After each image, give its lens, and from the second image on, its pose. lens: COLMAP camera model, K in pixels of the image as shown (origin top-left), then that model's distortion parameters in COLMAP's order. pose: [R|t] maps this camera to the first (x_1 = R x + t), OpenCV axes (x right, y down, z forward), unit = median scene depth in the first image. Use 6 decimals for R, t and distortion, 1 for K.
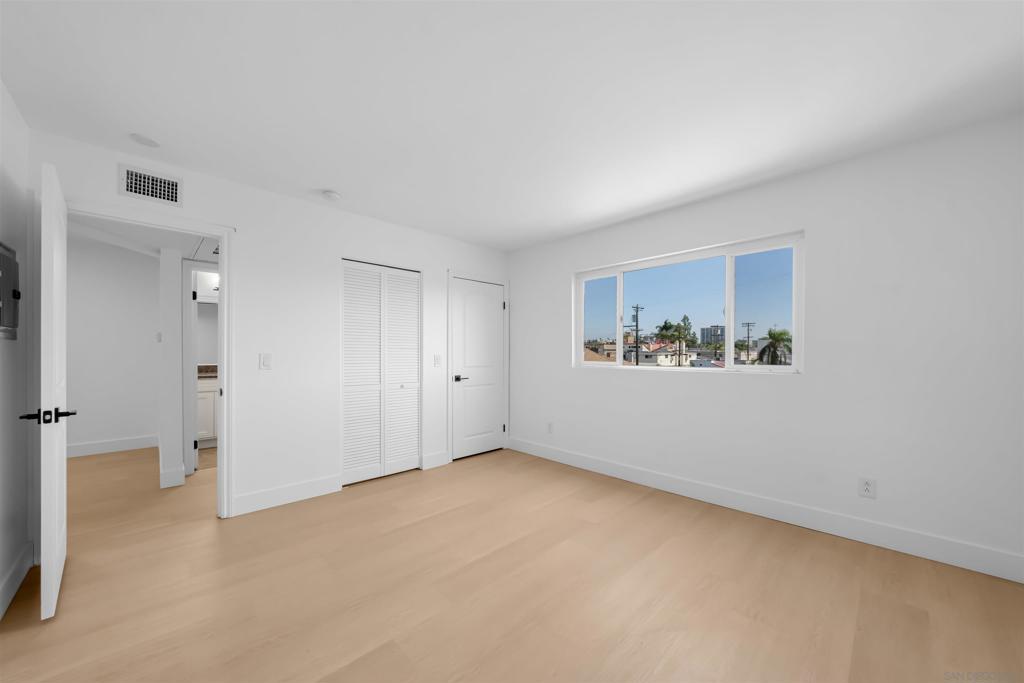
lens RADIAL K [[375.6, 0, 519.5], [0, 375.6, 355.7], [0, 0, 1]] dist [-0.001595, -0.000215]
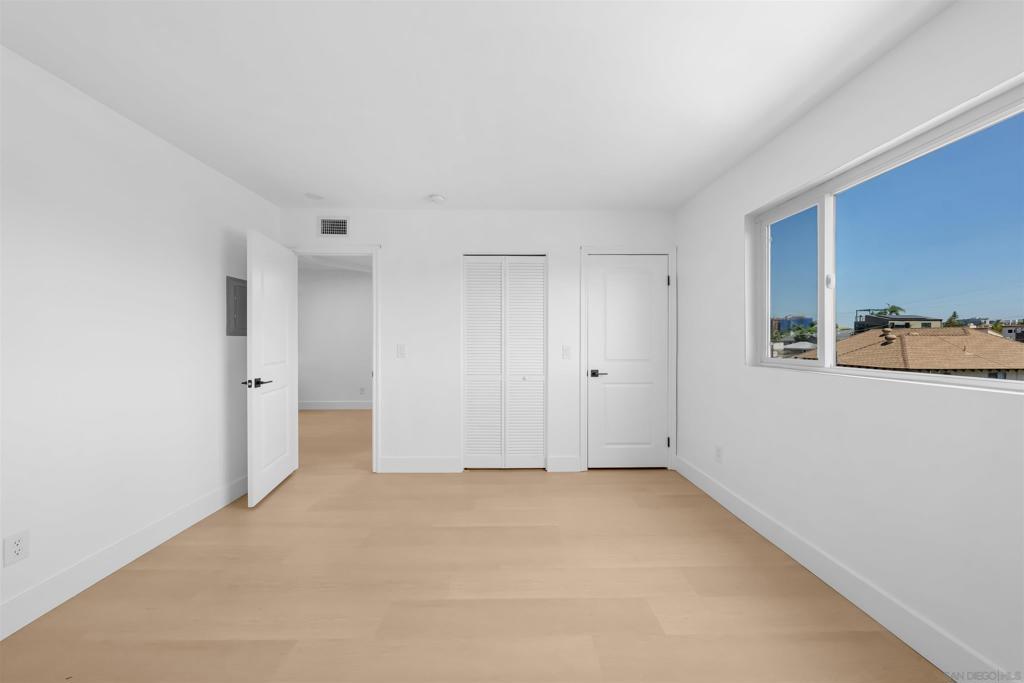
lens RADIAL K [[368.4, 0, 519.5], [0, 368.4, 345.3], [0, 0, 1]] dist [-0.000954, -0.000121]
pose [[0.716775, 0.001397, -0.697303, 0.317342], [-0.002164, 0.999998, -0.000222, -0.002349], [0.697301, 0.001668, 0.716777, 0.310654]]
